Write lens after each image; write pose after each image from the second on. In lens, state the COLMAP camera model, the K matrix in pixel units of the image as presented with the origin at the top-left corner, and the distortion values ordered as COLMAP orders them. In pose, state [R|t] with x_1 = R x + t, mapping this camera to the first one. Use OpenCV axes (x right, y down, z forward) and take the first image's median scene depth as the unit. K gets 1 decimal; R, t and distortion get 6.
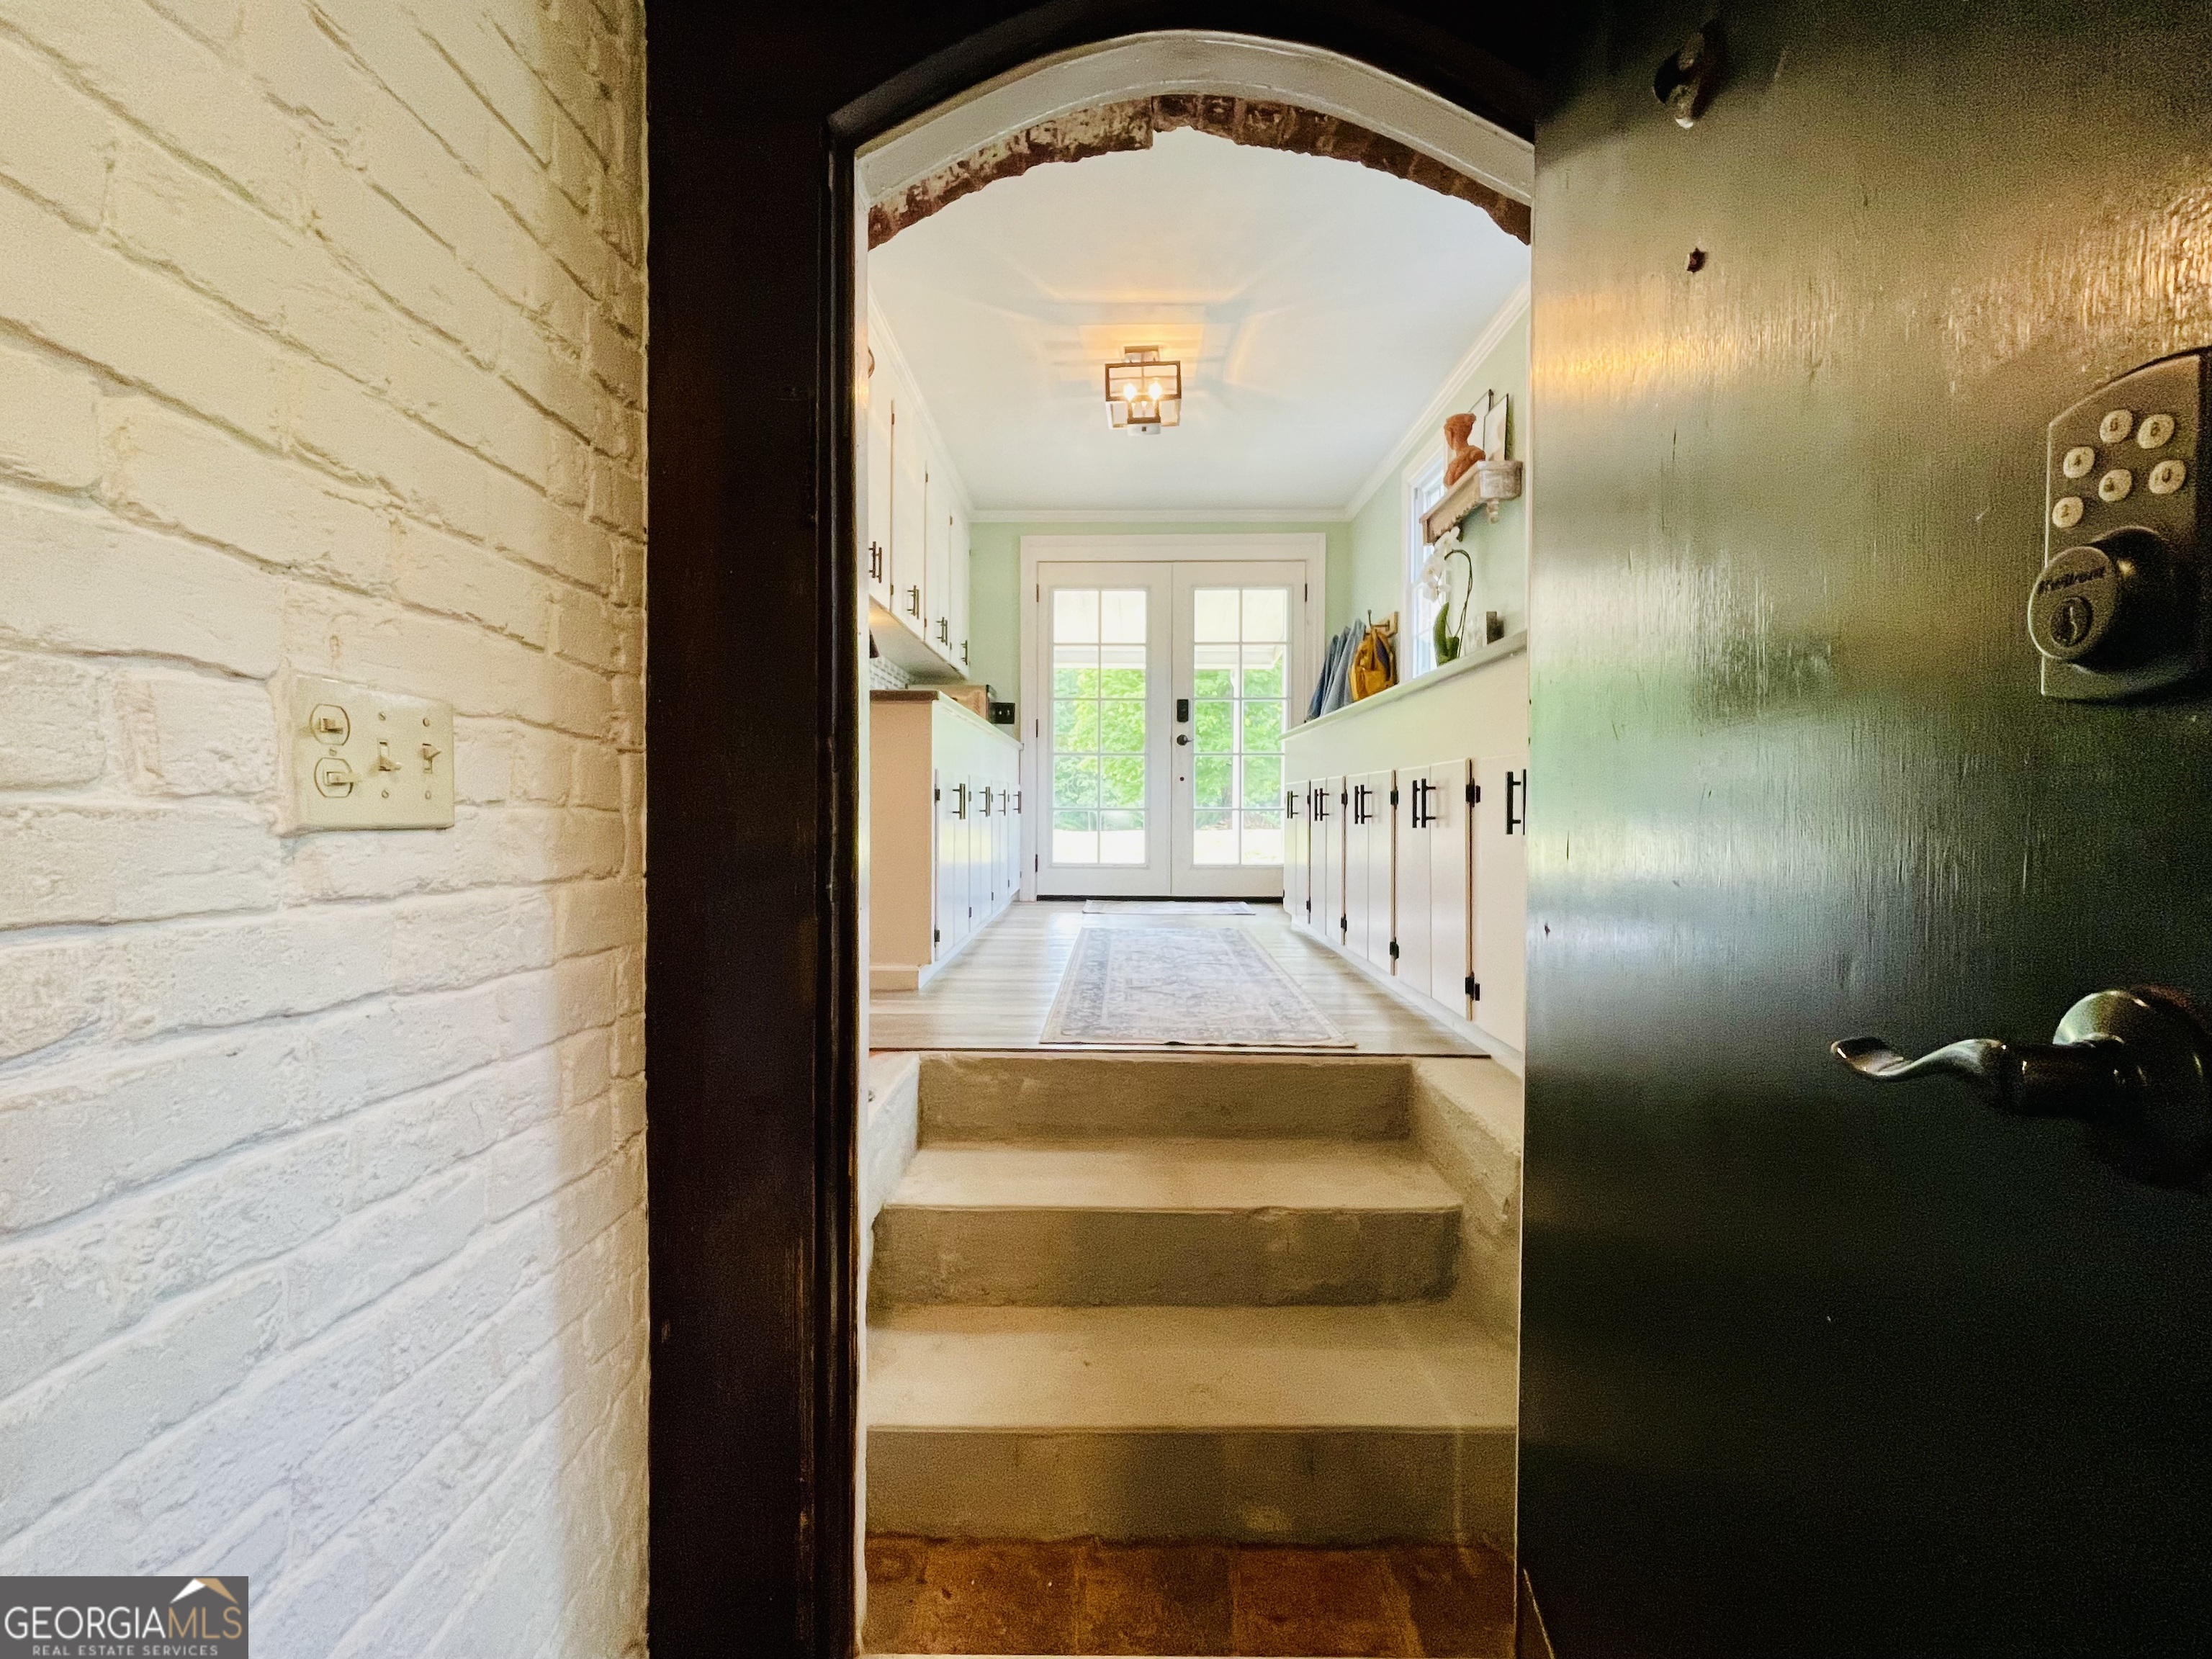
lens RADIAL K [[967.7, 0, 1100.2], [0, 967.7, 815.8], [0, 0, 1]] dist [0.009082, -0.004867]
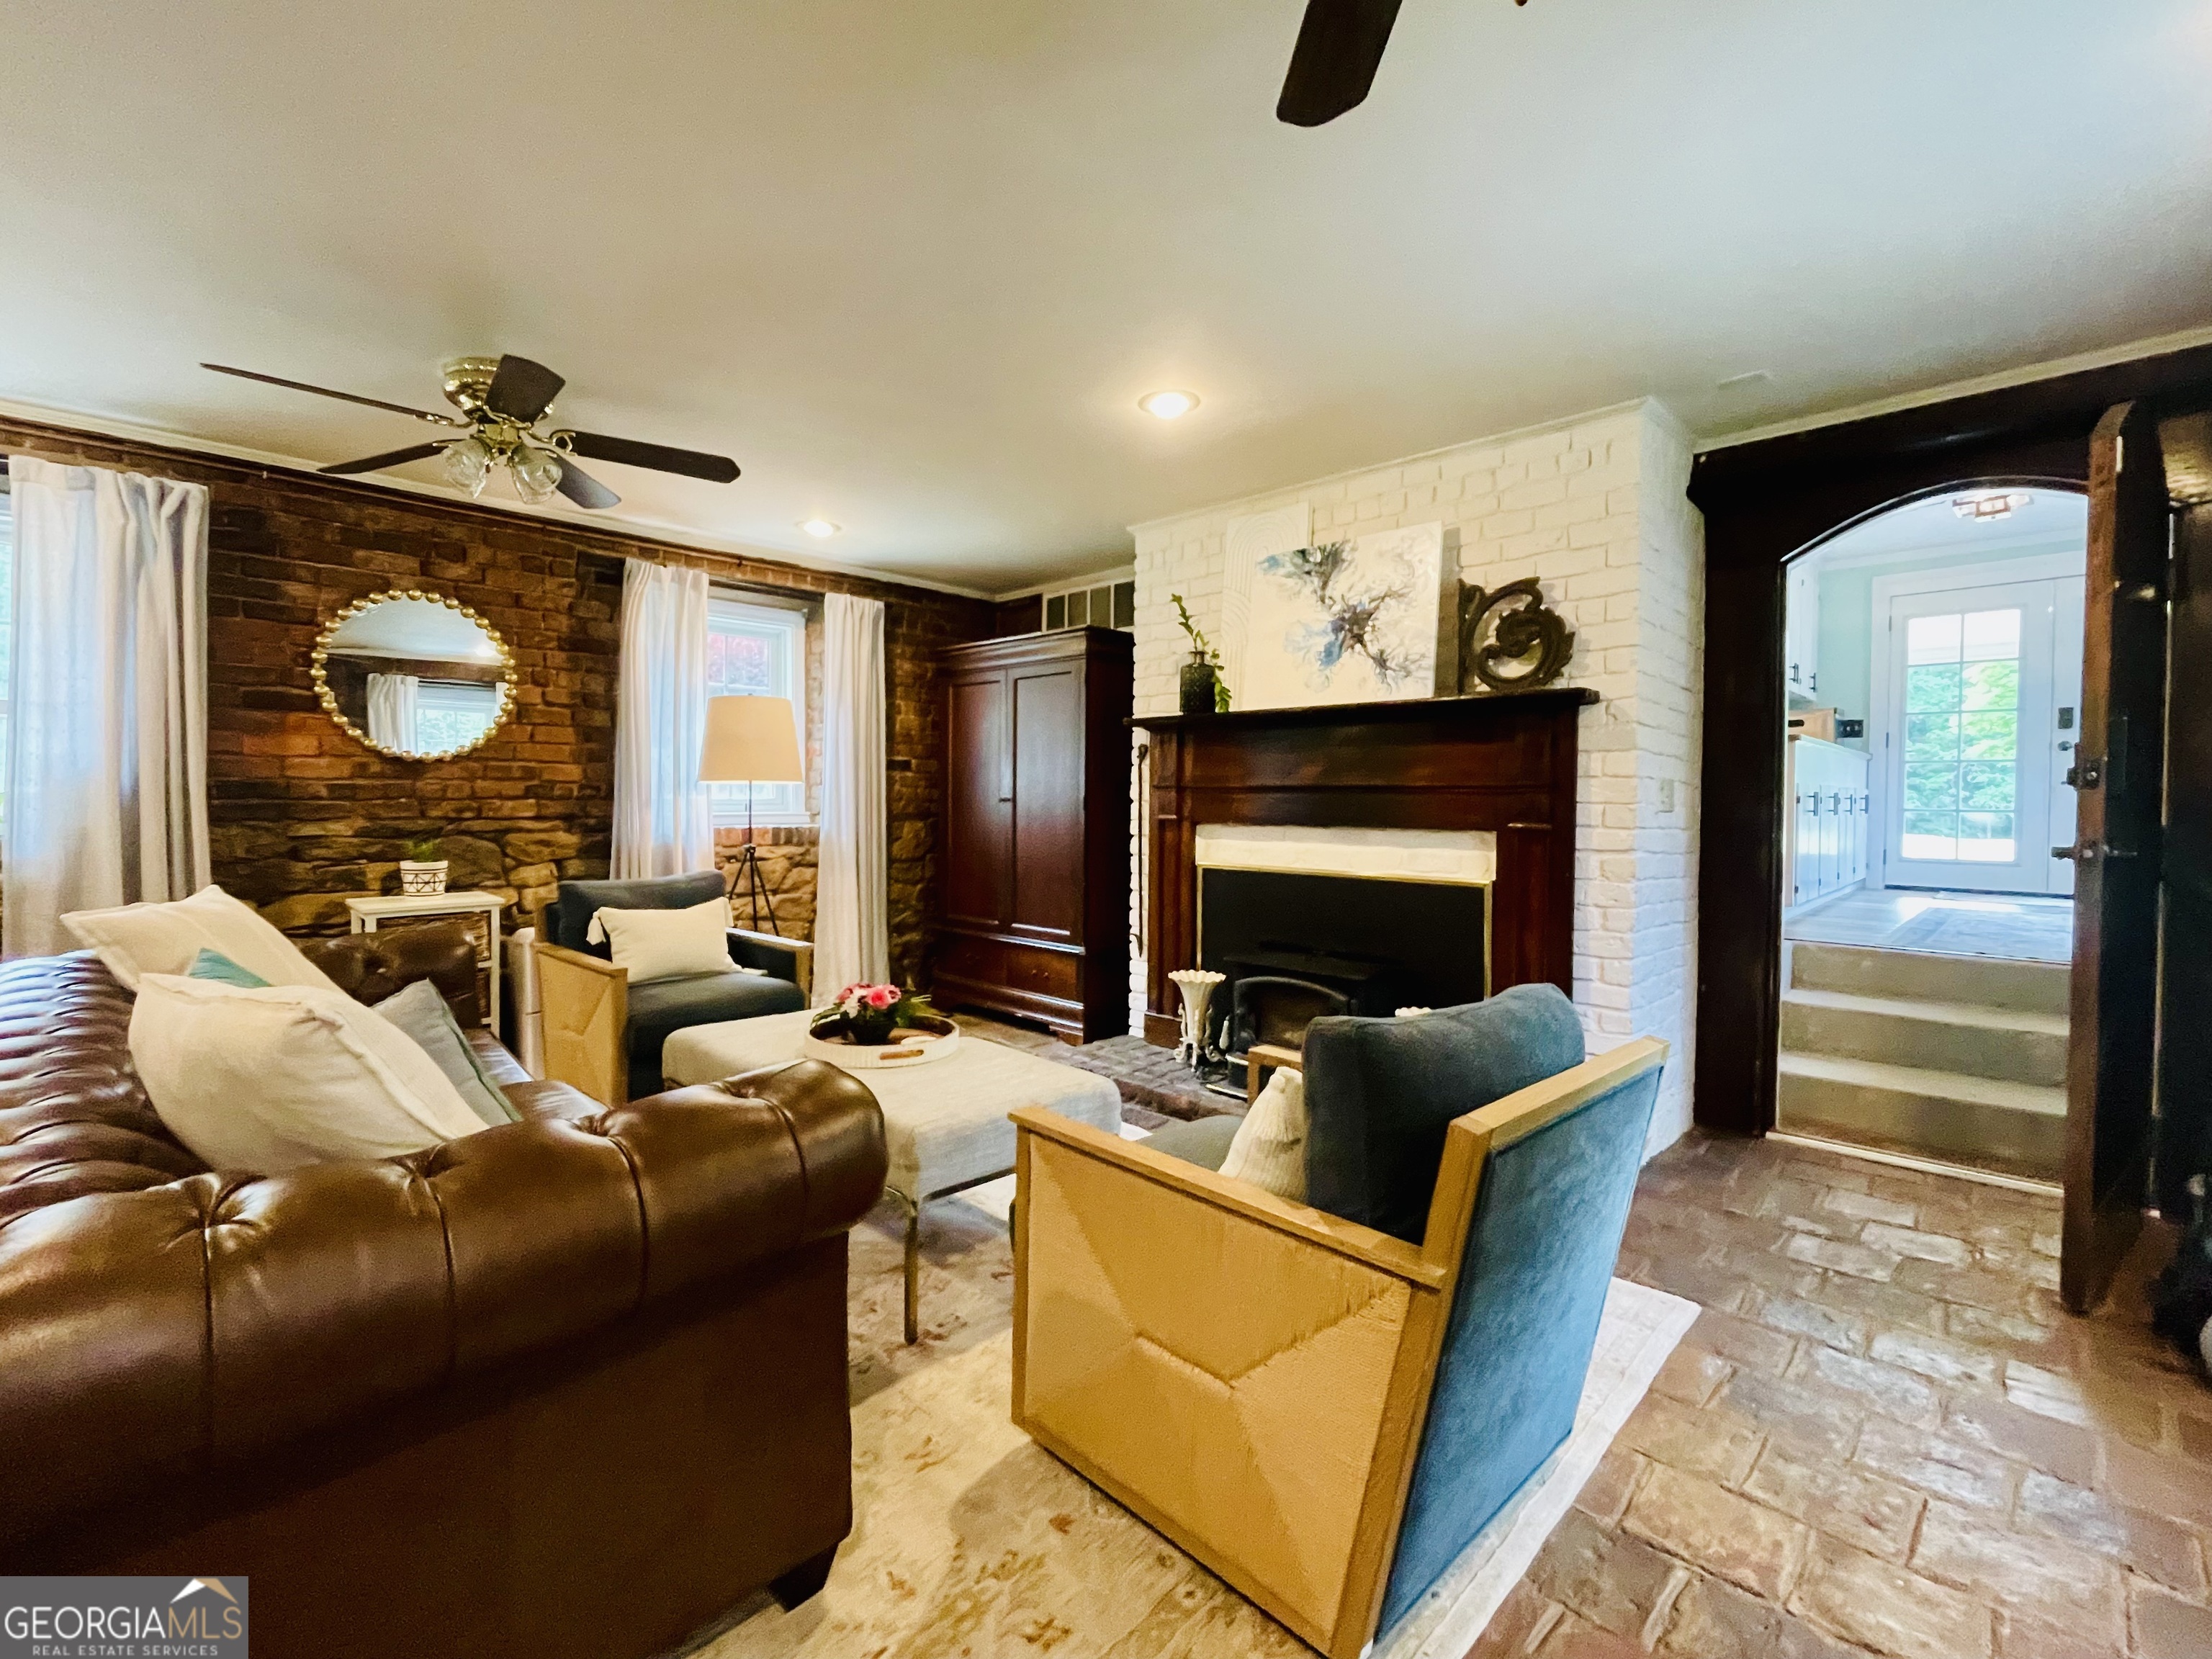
lens RADIAL K [[967.7, 0, 1100.2], [0, 967.7, 815.8], [0, 0, 1]] dist [0.009082, -0.004867]
pose [[0.729525, 0.014959, -0.683790, 0.045928], [-0.014328, 0.999876, 0.006588, 0.005659], [0.683804, 0.004991, 0.729649, -0.515868]]
